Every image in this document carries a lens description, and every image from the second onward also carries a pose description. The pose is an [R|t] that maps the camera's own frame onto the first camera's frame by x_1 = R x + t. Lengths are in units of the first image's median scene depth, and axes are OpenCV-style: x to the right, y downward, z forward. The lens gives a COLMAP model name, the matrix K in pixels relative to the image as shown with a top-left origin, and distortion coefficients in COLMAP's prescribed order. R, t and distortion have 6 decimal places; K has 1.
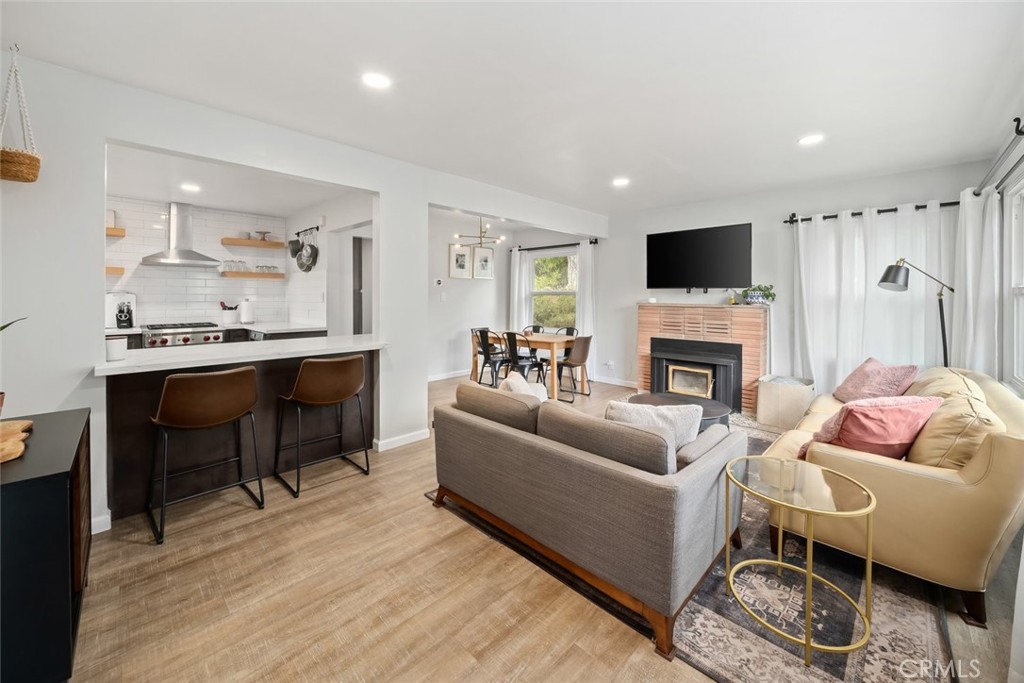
lens RADIAL K [[395.8, 0, 516.4], [0, 395.8, 297.9], [0, 0, 1]] dist [-0.006740, 0.000077]
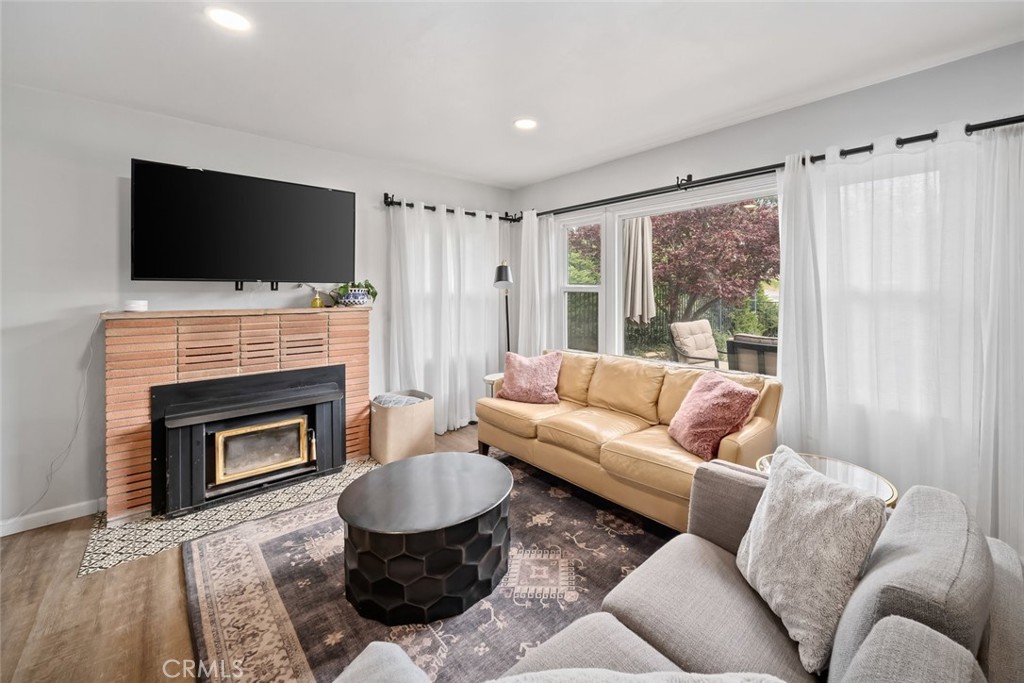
lens RADIAL K [[412.4, 0, 562.0], [0, 412.4, 290.6], [0, 0, 1]] dist [-0.001900, -0.000129]
pose [[0.026373, -0.002768, 0.999648, -0.137572], [0.007520, 0.999968, 0.002570, -0.010534], [-0.999624, 0.007450, 0.026393, 0.574133]]
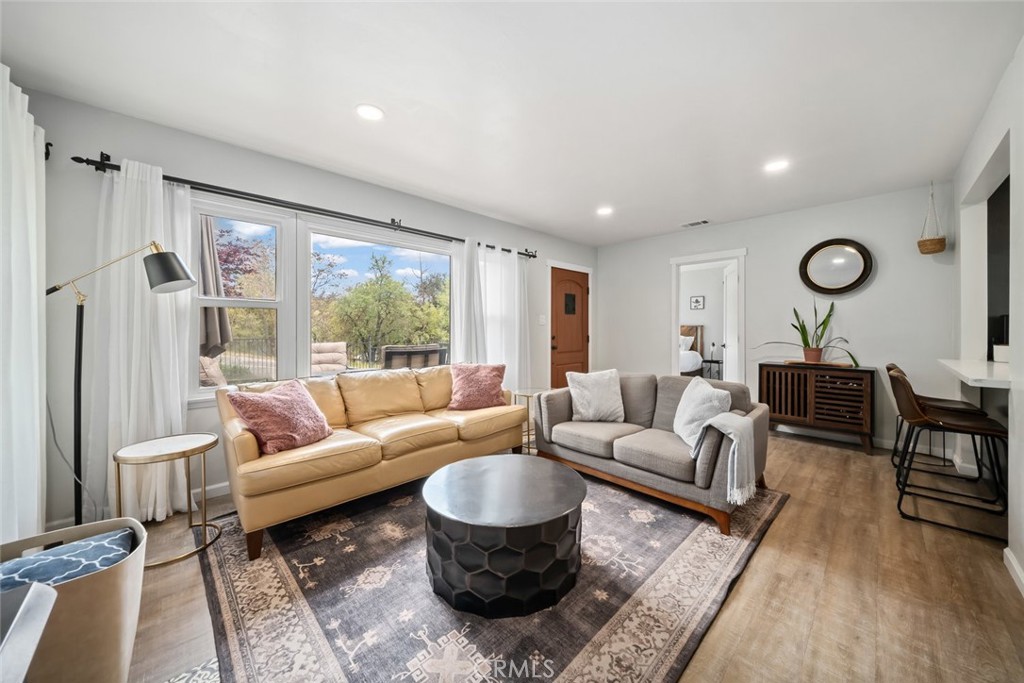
lens RADIAL K [[361.6, 0, 514.7], [0, 361.6, 329.6], [0, 0, 1]] dist [-0.001315, -0.000140]
pose [[-0.999683, -0.003488, 0.024926, 0.275399], [-0.003365, 0.999982, 0.004964, 0.026094], [-0.024943, 0.004879, -0.999677, 1.120744]]
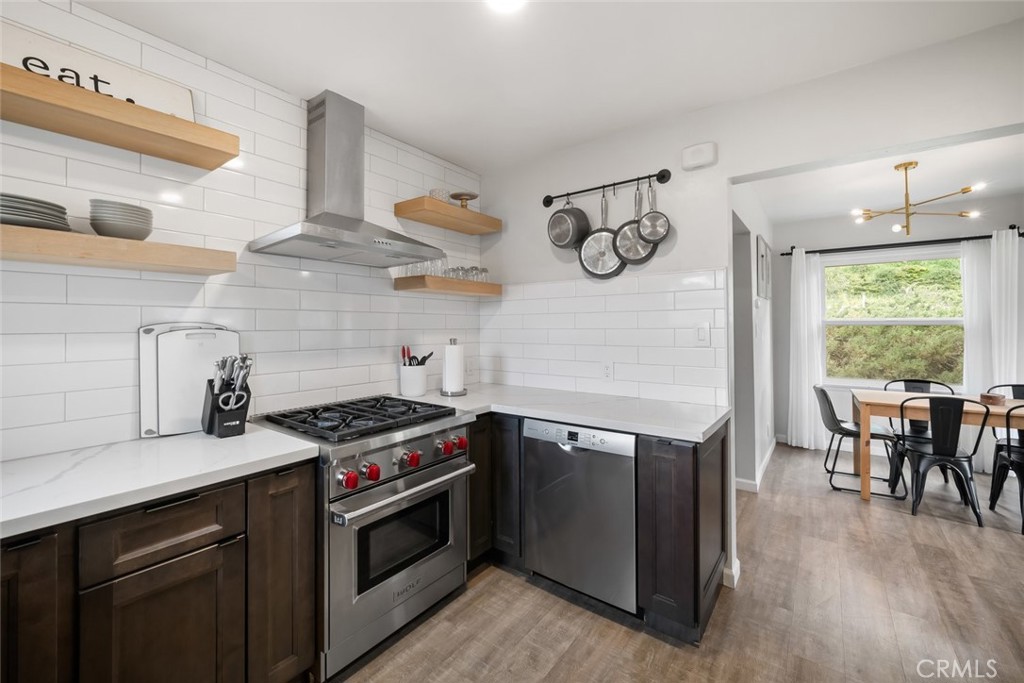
lens RADIAL K [[421.3, 0, 499.3], [0, 421.3, 319.8], [0, 0, 1]] dist [-0.002192, -0.000326]
pose [[0.993370, -0.004325, 0.114880, -0.821201], [0.006318, 0.999836, -0.016985, -0.012925], [-0.114788, 0.017598, 0.993234, 0.625755]]
